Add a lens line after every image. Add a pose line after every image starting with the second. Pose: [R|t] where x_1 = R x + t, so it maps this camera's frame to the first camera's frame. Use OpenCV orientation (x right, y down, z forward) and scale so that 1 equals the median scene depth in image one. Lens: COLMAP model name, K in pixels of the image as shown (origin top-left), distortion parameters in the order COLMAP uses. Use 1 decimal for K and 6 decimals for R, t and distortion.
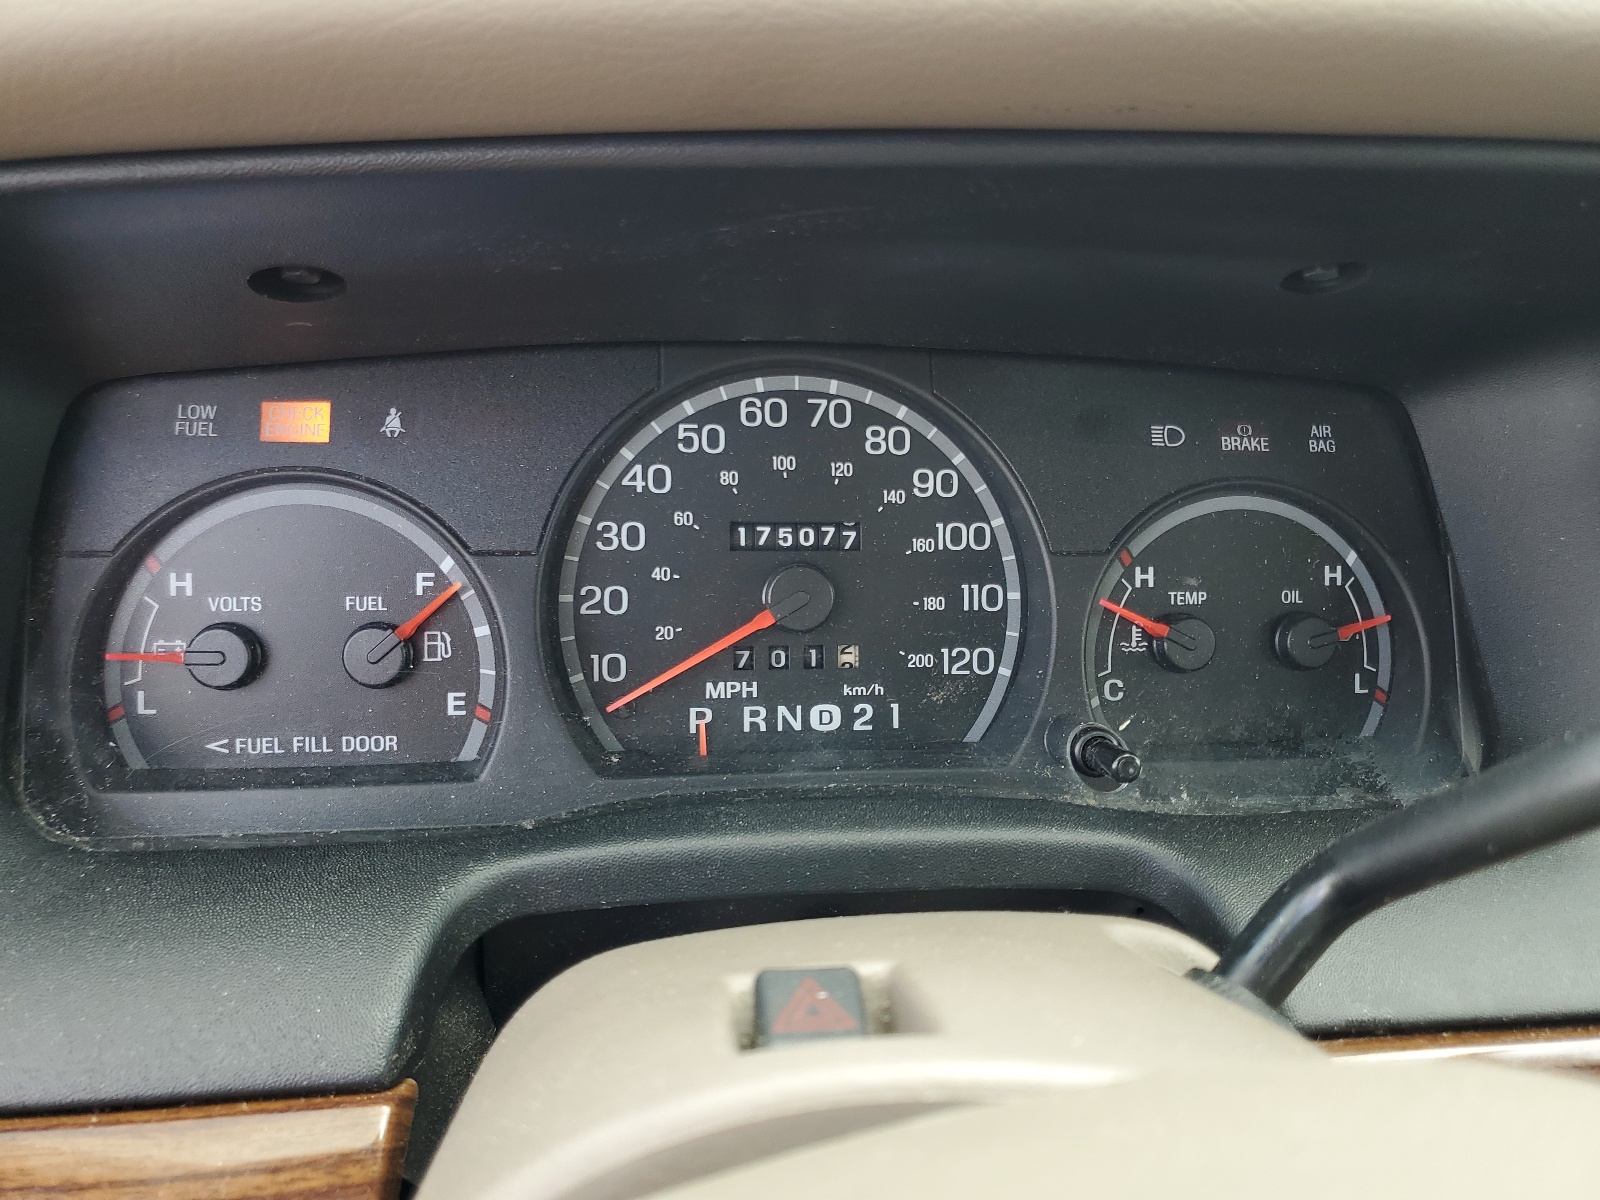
lens RADIAL K [[1212.0, 0, 799.9], [0, 1212.0, 597.5], [0, 0, 1]] dist [-0.010004, -0.005231]
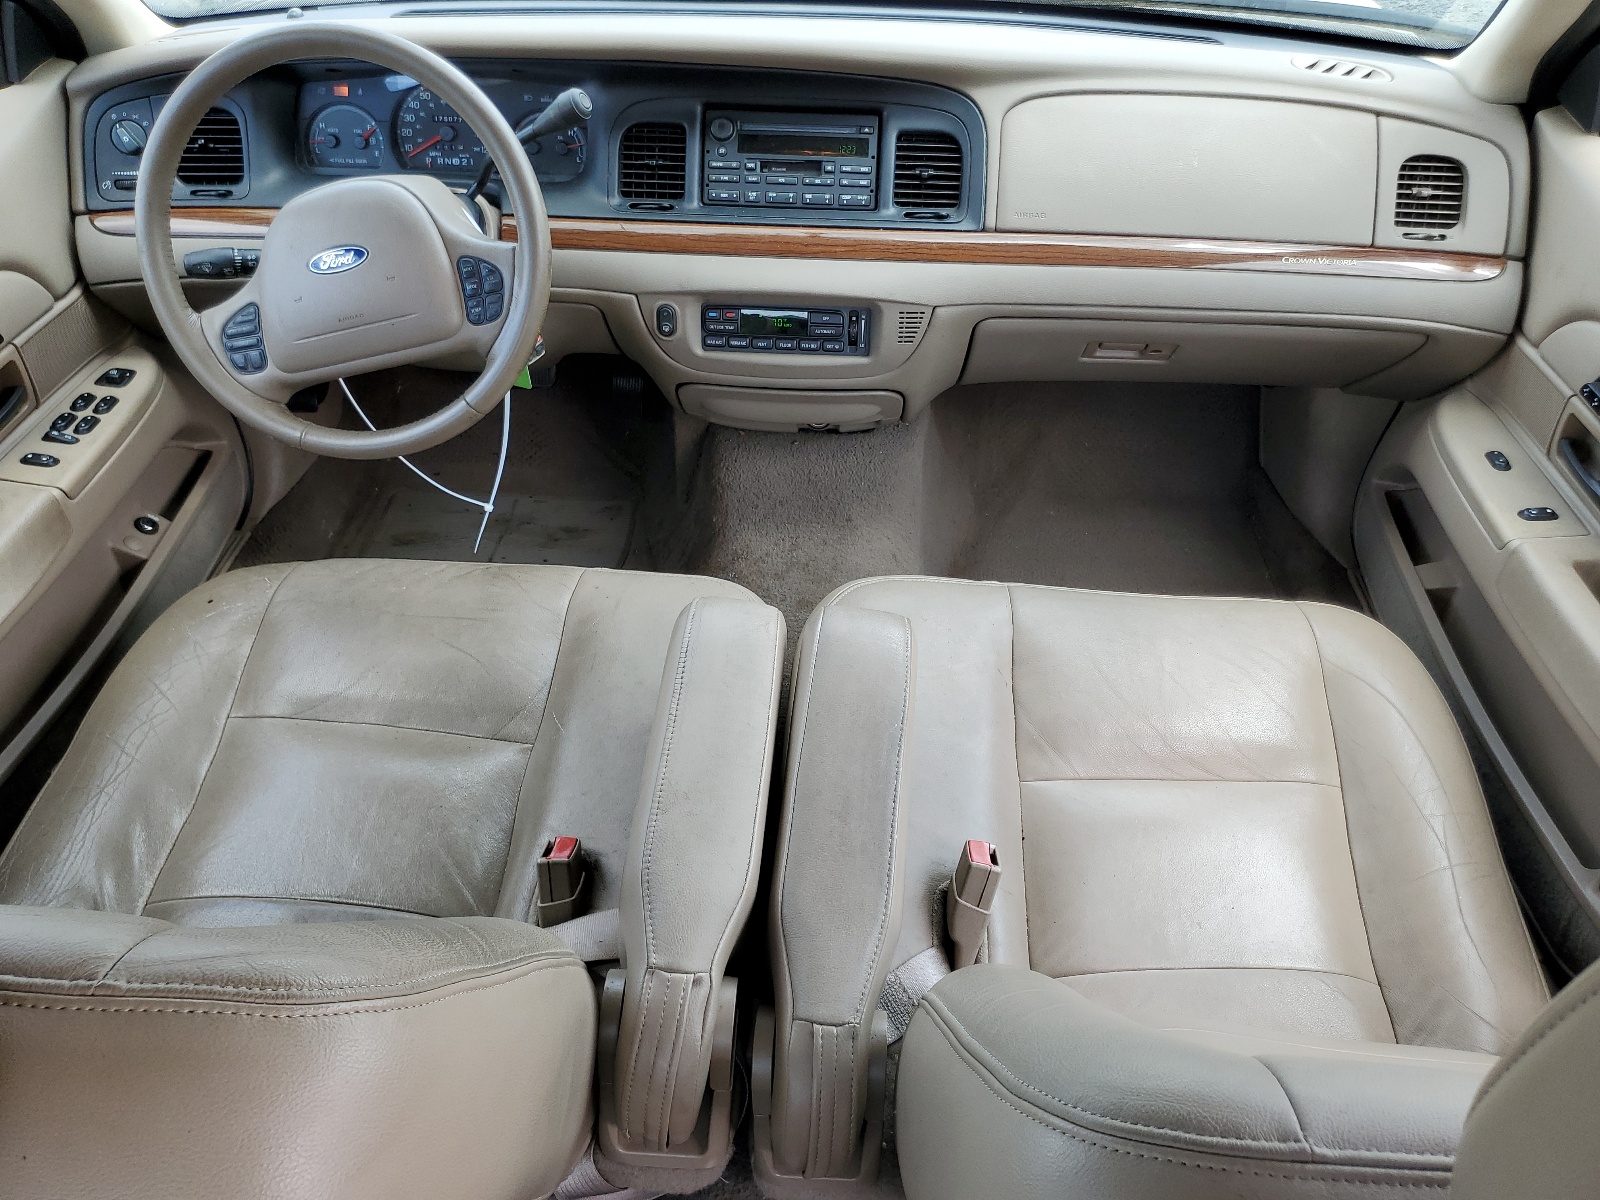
lens RADIAL K [[1212.0, 0, 800.5], [0, 1212.0, 600.5], [0, 0, 1]] dist [-0.010004, -0.005231]
pose [[0.984644, 0.093899, -0.147172, 2.228237], [-0.040202, 0.942331, 0.332258, 0.096403], [0.169883, -0.321239, 0.931636, -3.734123]]
